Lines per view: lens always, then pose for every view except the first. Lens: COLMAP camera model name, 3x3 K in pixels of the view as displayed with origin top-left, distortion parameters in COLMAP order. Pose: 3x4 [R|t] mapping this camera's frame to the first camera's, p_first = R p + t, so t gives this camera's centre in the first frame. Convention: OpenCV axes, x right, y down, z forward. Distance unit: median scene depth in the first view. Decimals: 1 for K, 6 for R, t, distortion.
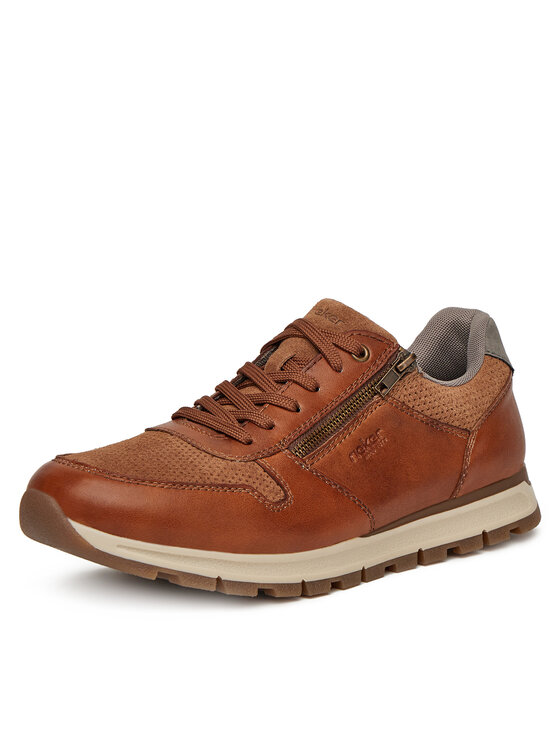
lens RADIAL K [[1962.9, 0, 280.0], [0, 1962.9, 373.0], [0, 0, 1]] dist [-0.060654, 0.000000]
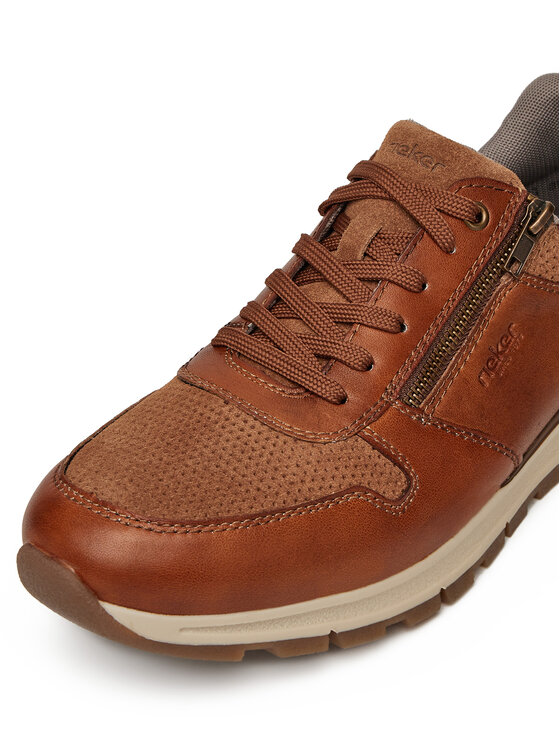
lens RADIAL K [[1602.1, 0, 280.0], [0, 1602.1, 372.8], [0, 0, 1]] dist [0.002034, 0.000000]
pose [[0.992539, -0.114450, 0.042048, -0.056885], [0.095683, 0.944854, 0.313204, -0.141540], [-0.075576, -0.306843, 0.948755, 0.472133]]
